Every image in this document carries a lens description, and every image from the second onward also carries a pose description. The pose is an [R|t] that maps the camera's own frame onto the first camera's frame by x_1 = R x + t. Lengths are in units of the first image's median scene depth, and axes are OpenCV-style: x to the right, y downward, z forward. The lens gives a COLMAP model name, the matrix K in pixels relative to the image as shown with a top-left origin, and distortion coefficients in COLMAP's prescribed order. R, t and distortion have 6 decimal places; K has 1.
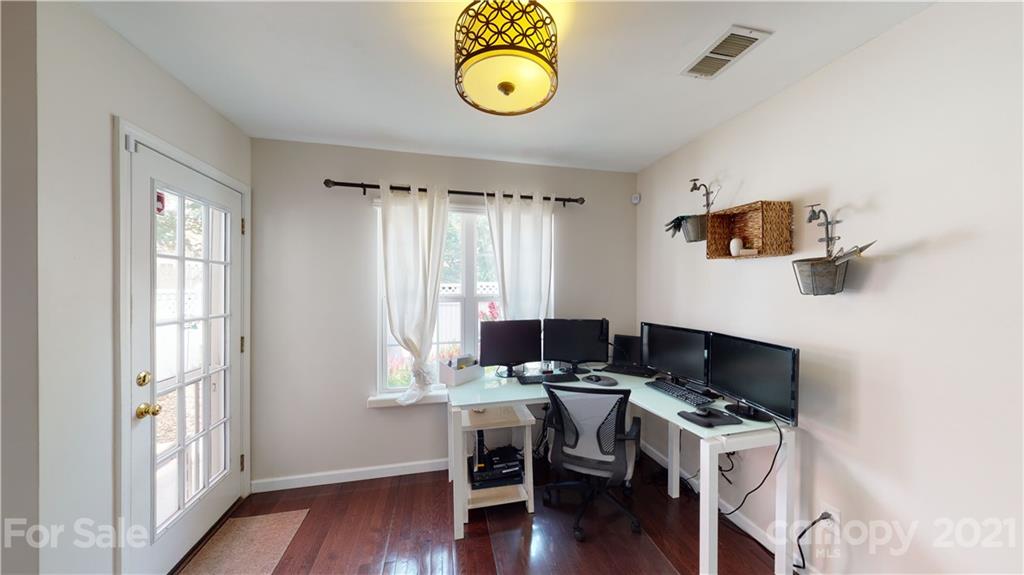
lens RADIAL K [[323.1, 0, 513.5], [0, 323.1, 289.5], [0, 0, 1]] dist [-0.001029, -0.000032]
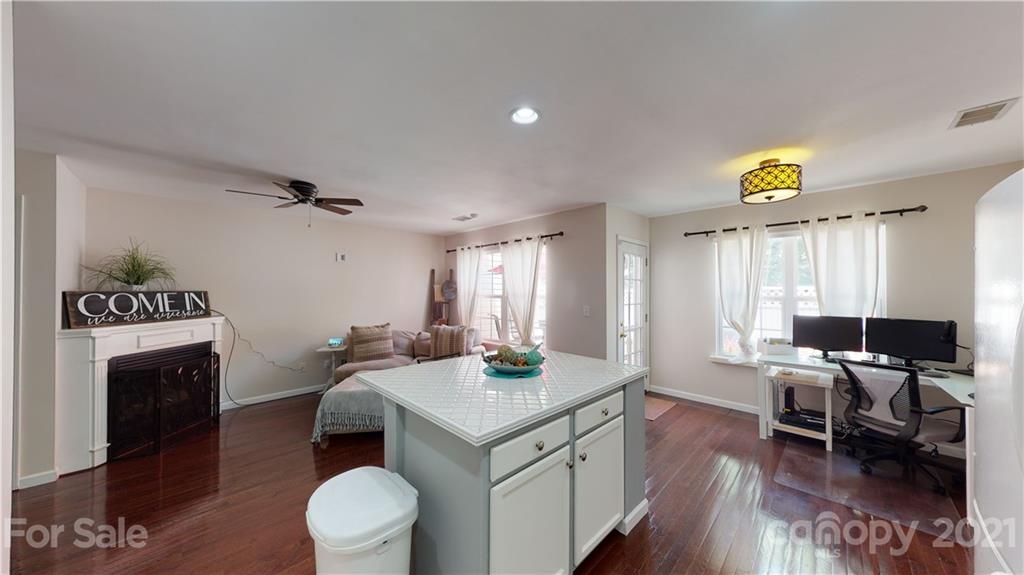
lens RADIAL K [[323.1, 0, 513.5], [0, 323.1, 289.5], [0, 0, 1]] dist [-0.001029, -0.000032]
pose [[0.531607, -0.004418, -0.846979, 0.443123], [-0.000139, 0.999986, -0.005303, -0.003049], [0.846991, 0.002937, 0.531599, -0.779974]]
